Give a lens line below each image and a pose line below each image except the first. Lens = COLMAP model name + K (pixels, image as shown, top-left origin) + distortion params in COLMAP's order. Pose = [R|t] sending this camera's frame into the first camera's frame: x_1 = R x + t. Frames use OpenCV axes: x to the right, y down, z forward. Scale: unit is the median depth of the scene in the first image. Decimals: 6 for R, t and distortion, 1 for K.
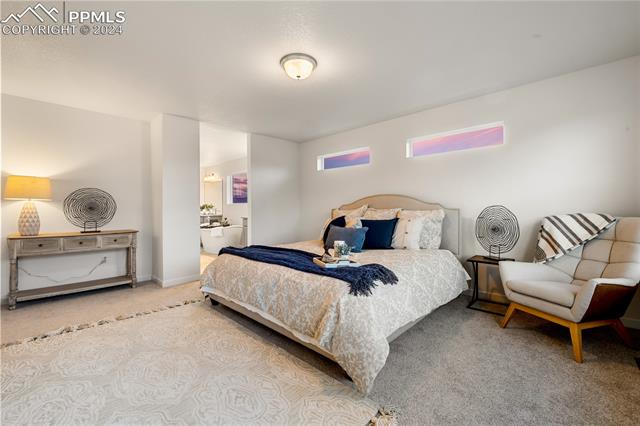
lens RADIAL K [[273.4, 0, 324.9], [0, 273.4, 208.1], [0, 0, 1]] dist [-0.001174, 0.000193]
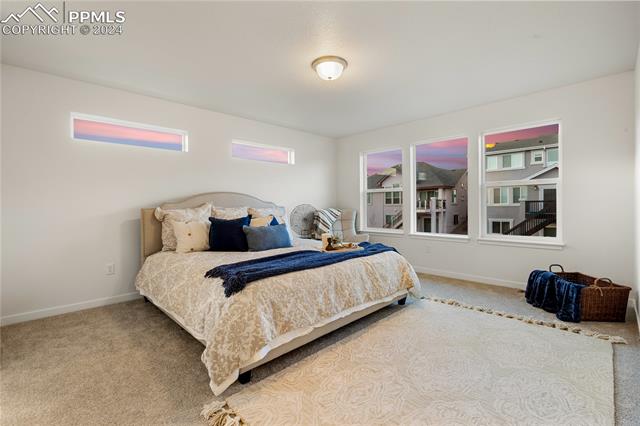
lens RADIAL K [[286.2, 0, 317.7], [0, 286.2, 210.7], [0, 0, 1]] dist [-0.008029, -0.000691]
pose [[0.031255, -0.013839, 0.999416, -1.150854], [0.009227, 0.999866, 0.013556, 0.006325], [-0.999469, 0.008798, 0.031378, 0.993354]]
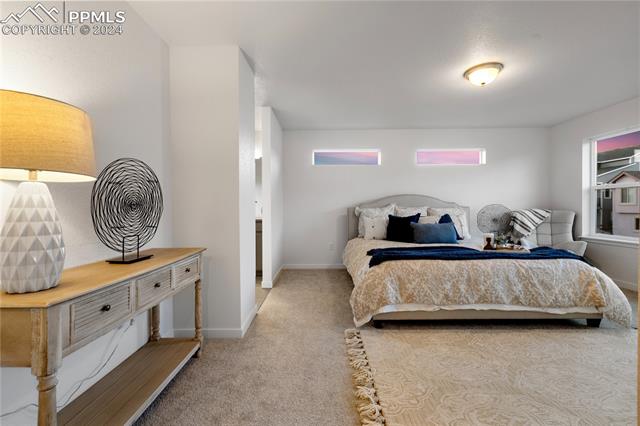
lens RADIAL K [[273.4, 0, 319.6], [0, 273.4, 211.6], [0, 0, 1]] dist [-0.001174, 0.000193]
pose [[0.725959, -0.012964, 0.687616, -1.275793], [0.004098, 0.999886, 0.014525, 0.005437], [-0.687726, -0.007726, 0.725930, 0.646326]]
